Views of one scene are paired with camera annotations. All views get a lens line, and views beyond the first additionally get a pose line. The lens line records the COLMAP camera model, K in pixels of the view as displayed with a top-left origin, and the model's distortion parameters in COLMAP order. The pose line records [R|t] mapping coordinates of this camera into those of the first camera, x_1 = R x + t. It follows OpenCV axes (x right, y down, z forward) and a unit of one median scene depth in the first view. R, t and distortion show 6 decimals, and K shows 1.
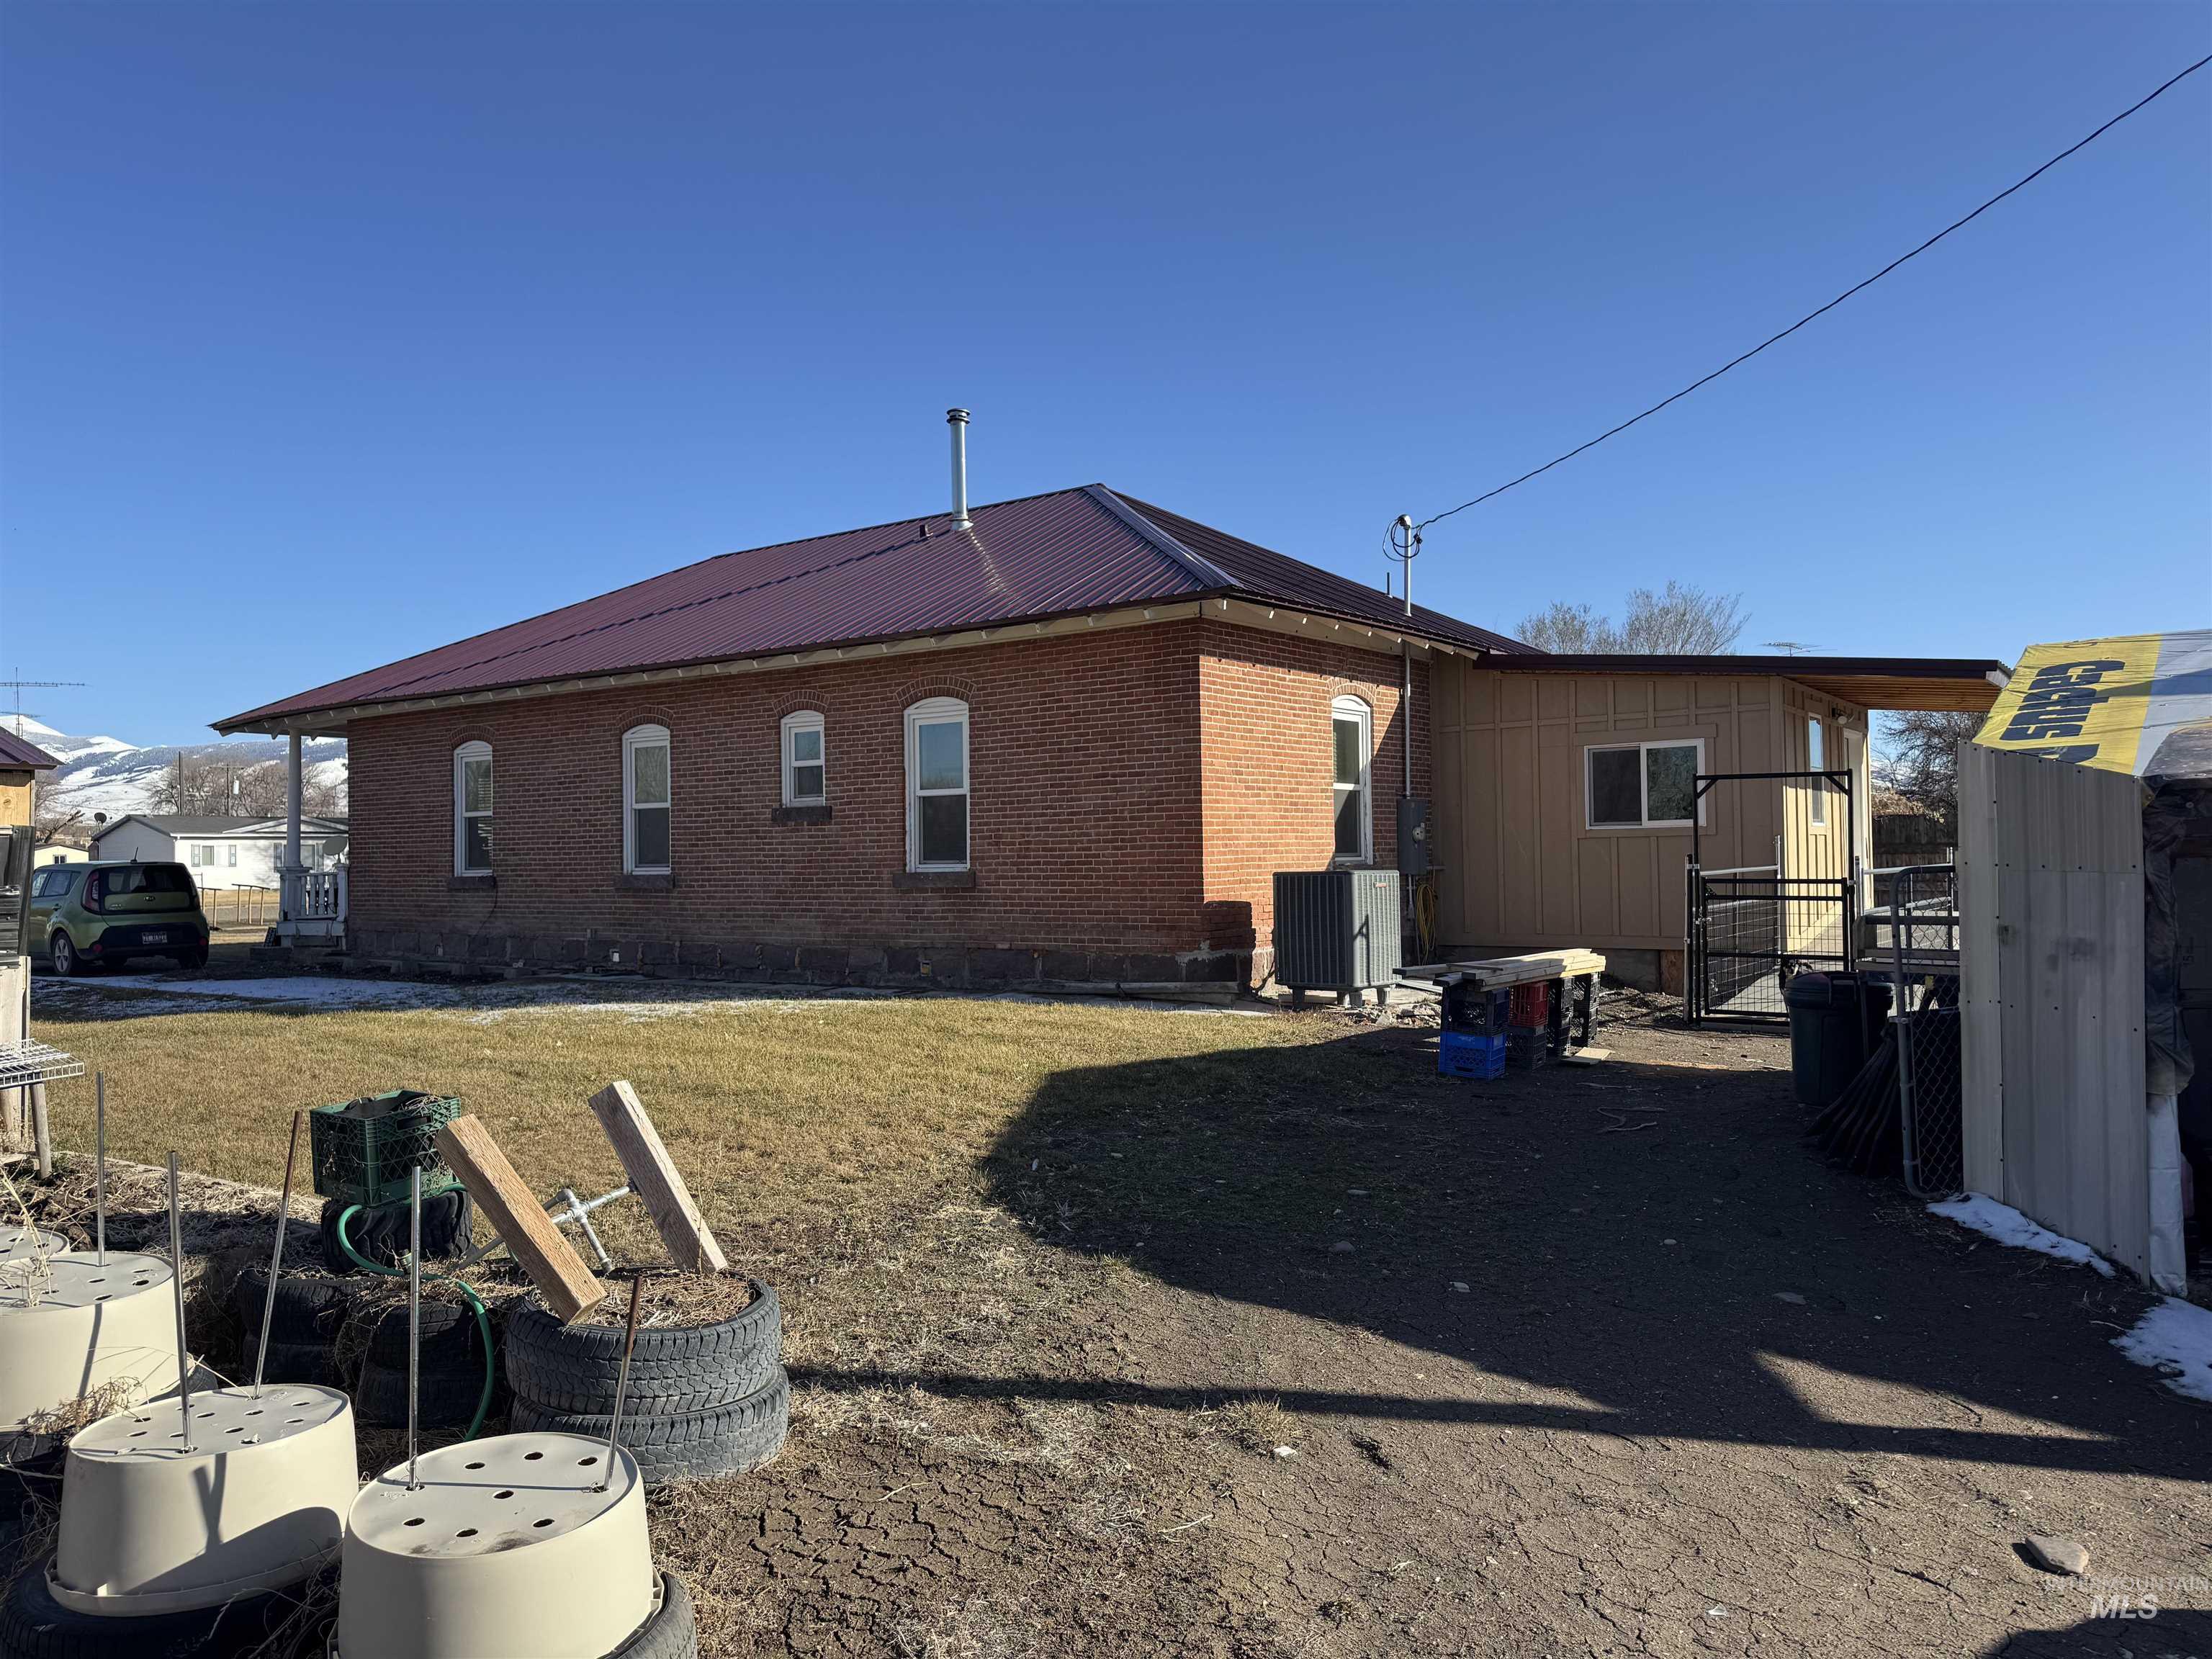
lens RADIAL K [[1564.6, 0, 1111.9], [0, 1564.6, 805.1], [0, 0, 1]] dist [0.070571, -0.116050]
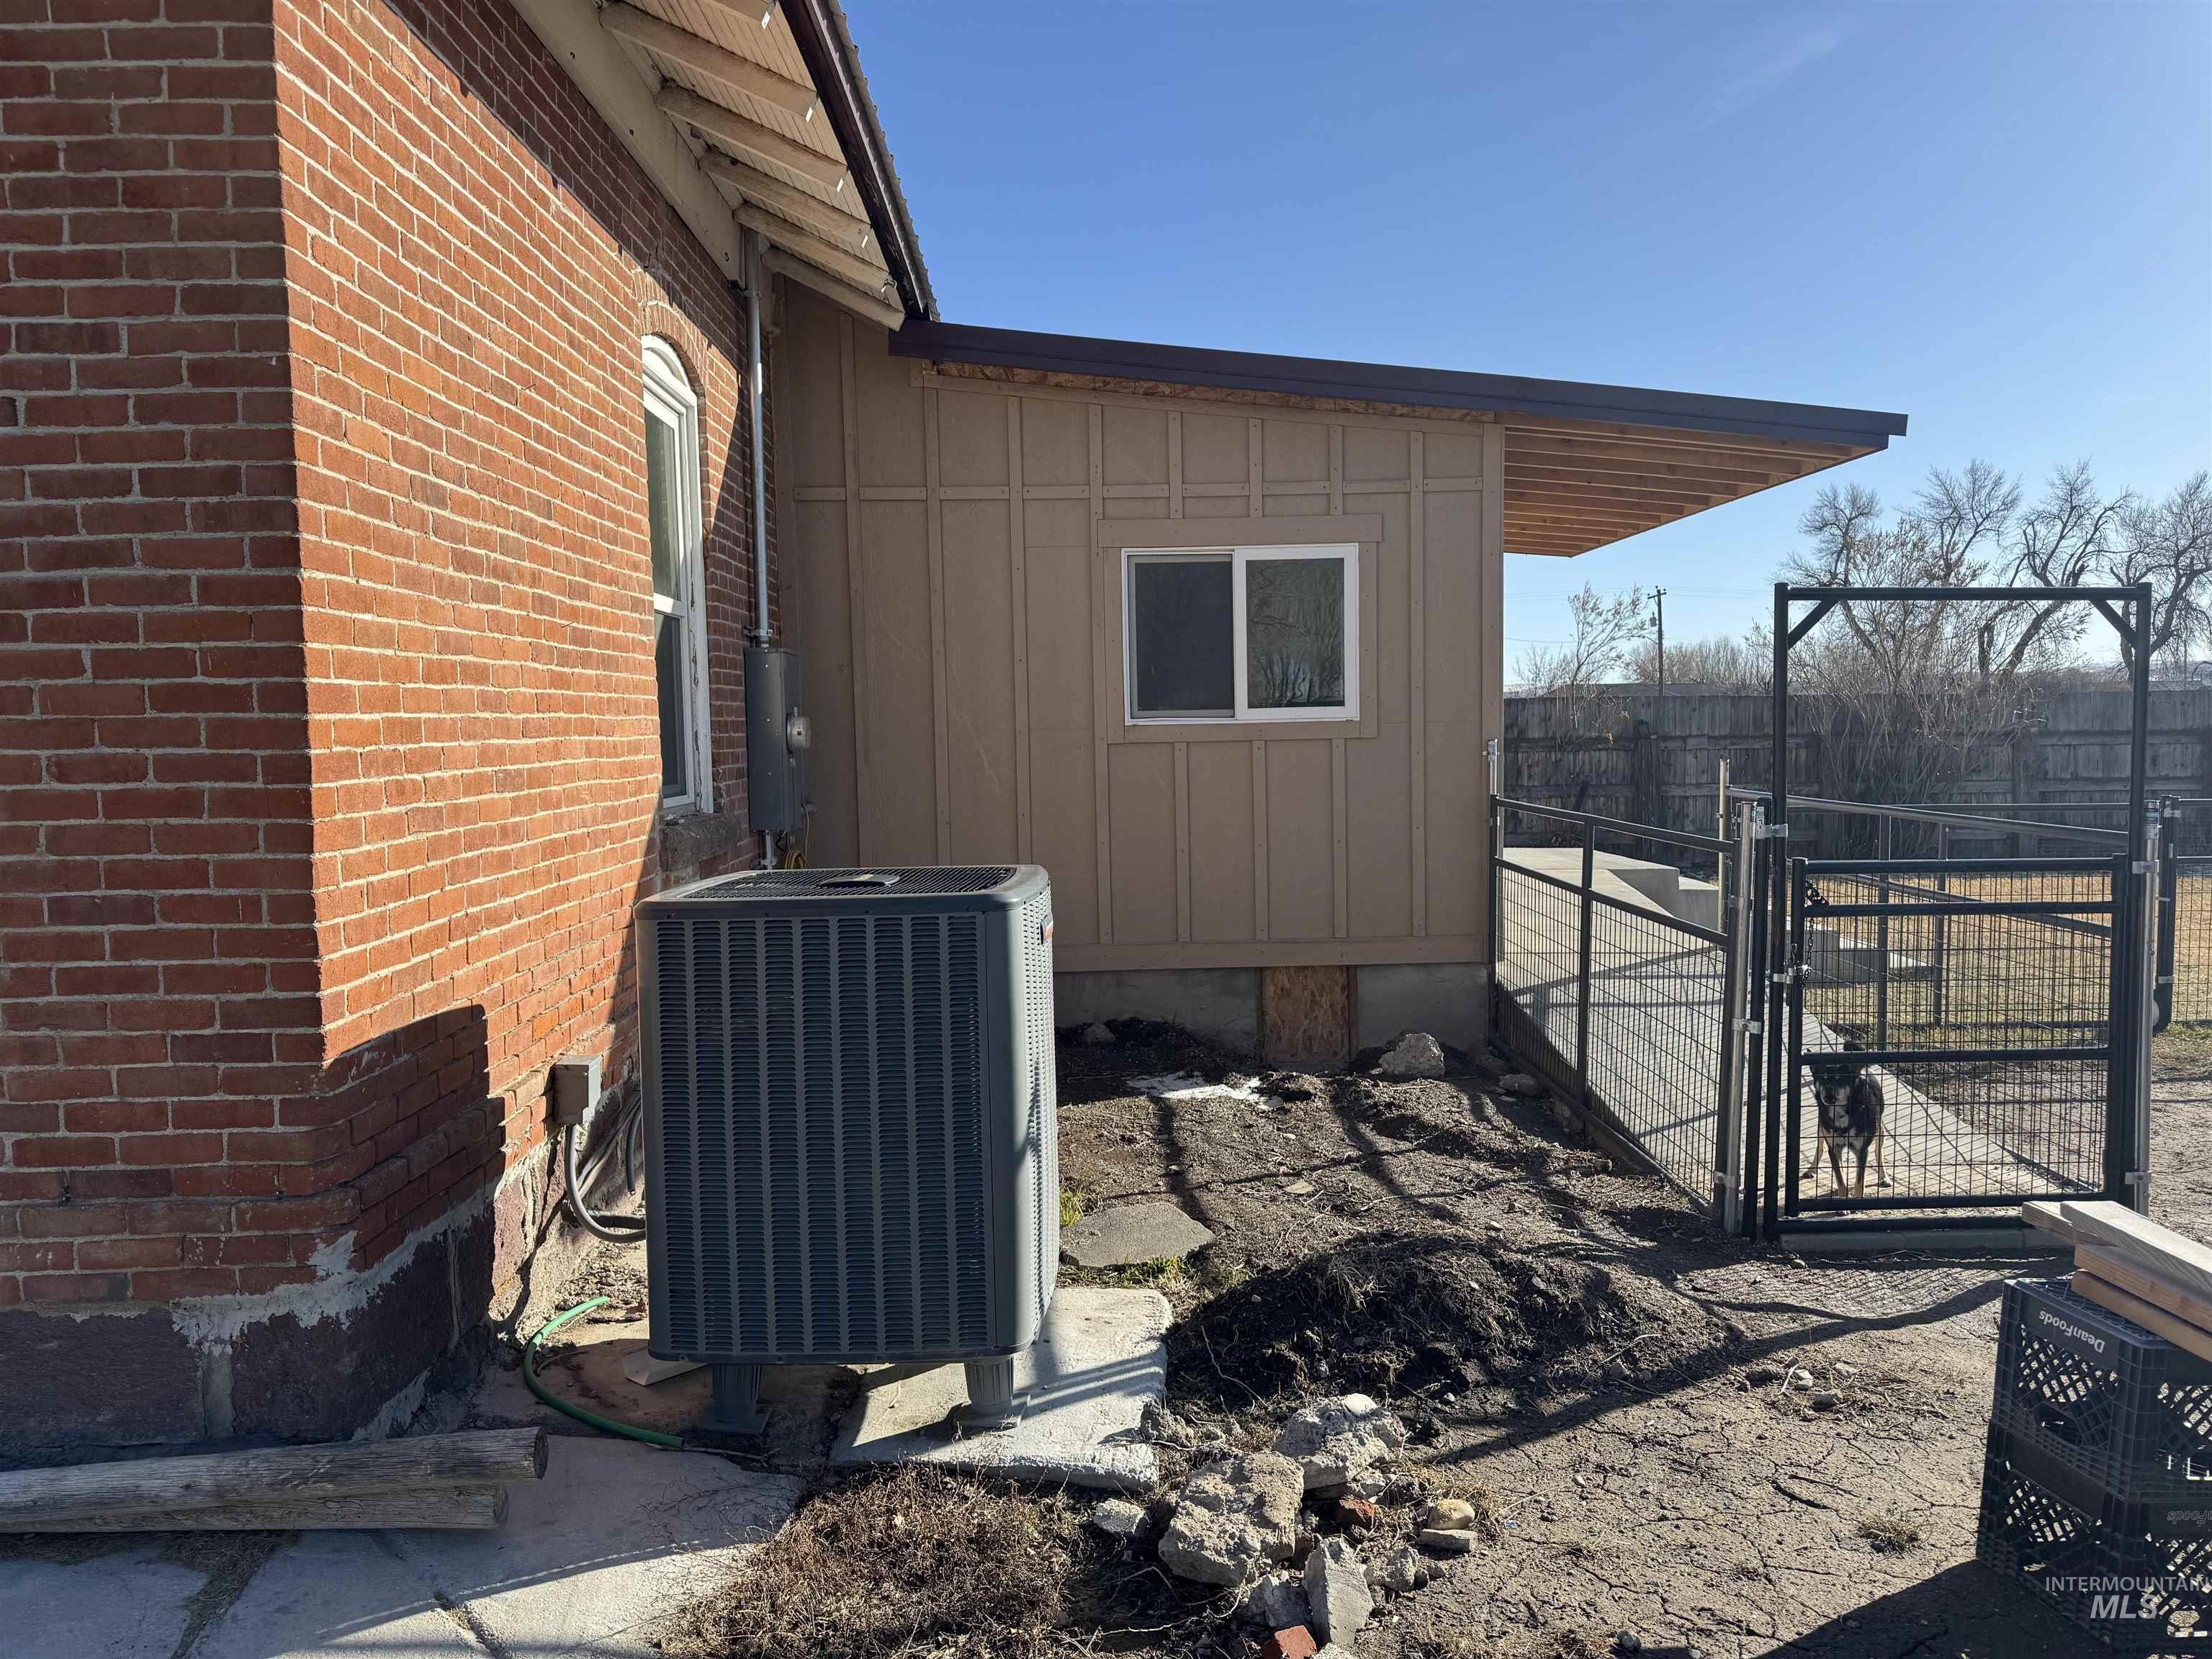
lens RADIAL K [[1575.6, 0, 1112.1], [0, 1575.6, 825.0], [0, 0, 1]] dist [0.034737, -0.033386]
pose [[0.798092, -0.032777, 0.601643, 0.012577], [-0.017420, 0.996847, 0.077416, 0.008983], [-0.602283, -0.072266, 0.795005, 0.649564]]
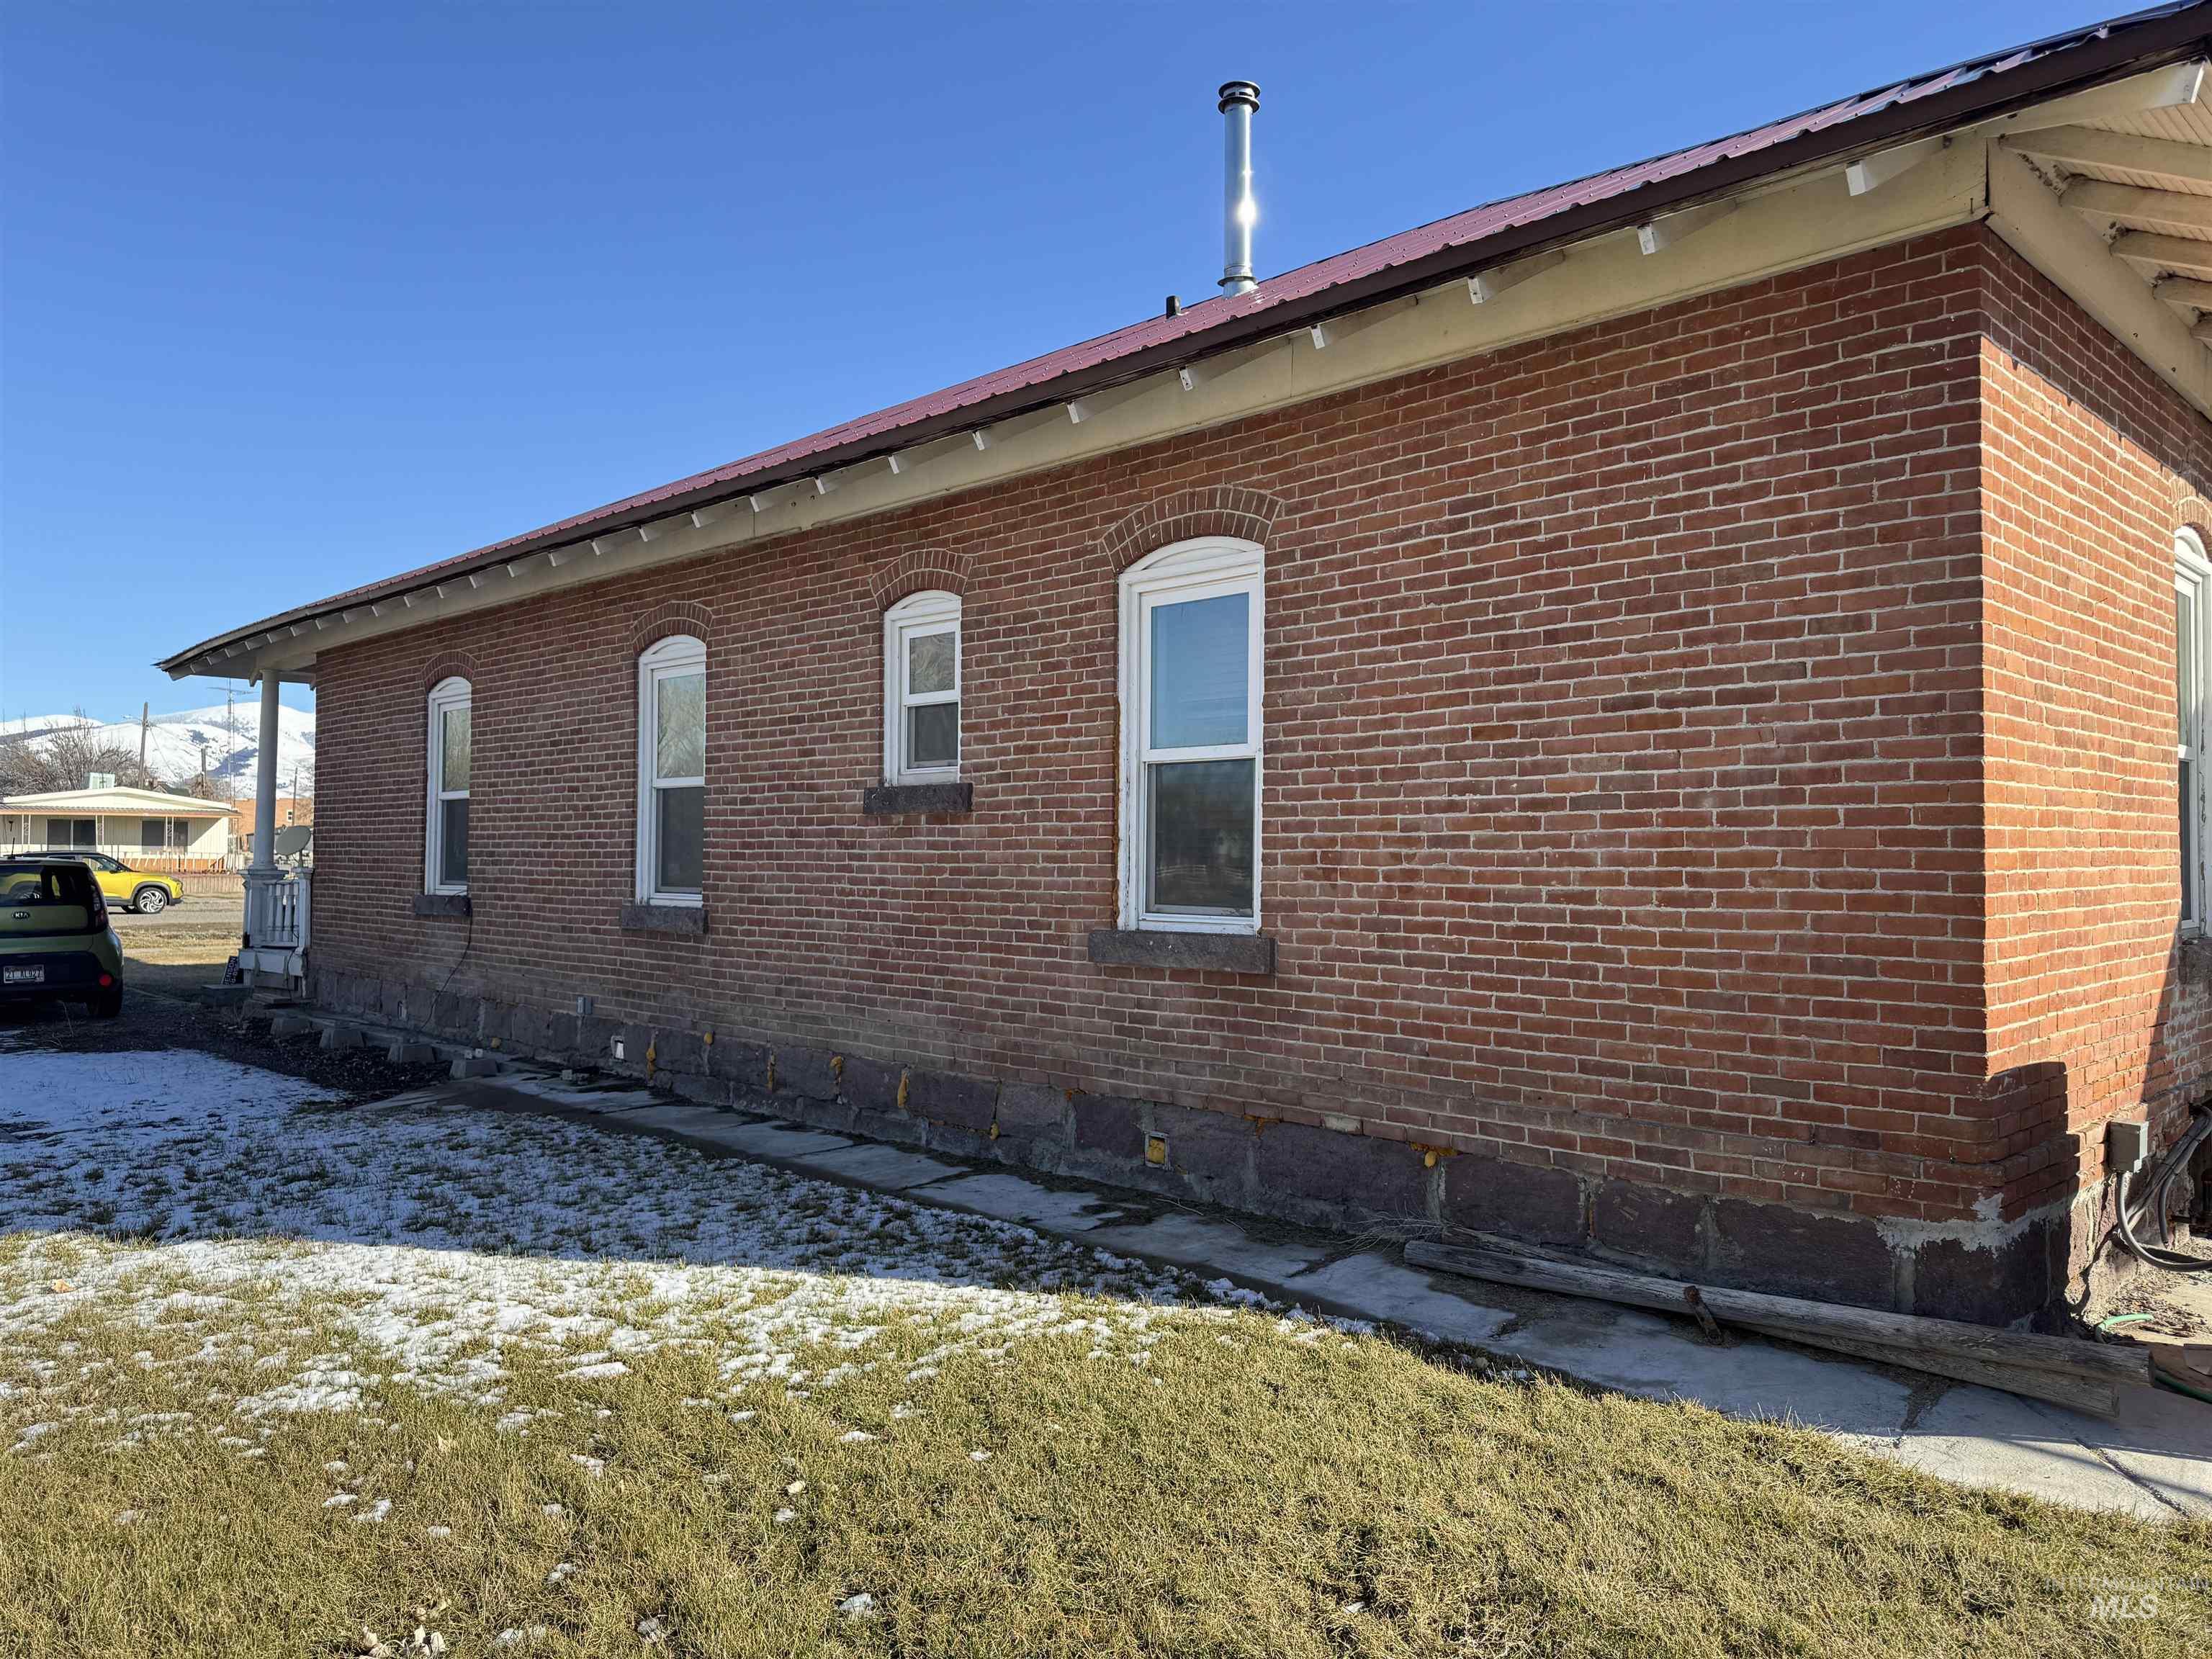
lens RADIAL K [[1575.6, 0, 1112.1], [0, 1575.6, 825.0], [0, 0, 1]] dist [0.034737, -0.033386]
pose [[0.987364, 0.017660, -0.157480, -0.061242], [-0.015691, 0.999783, 0.013736, 0.006222], [0.157688, -0.011092, 0.987427, 0.545749]]
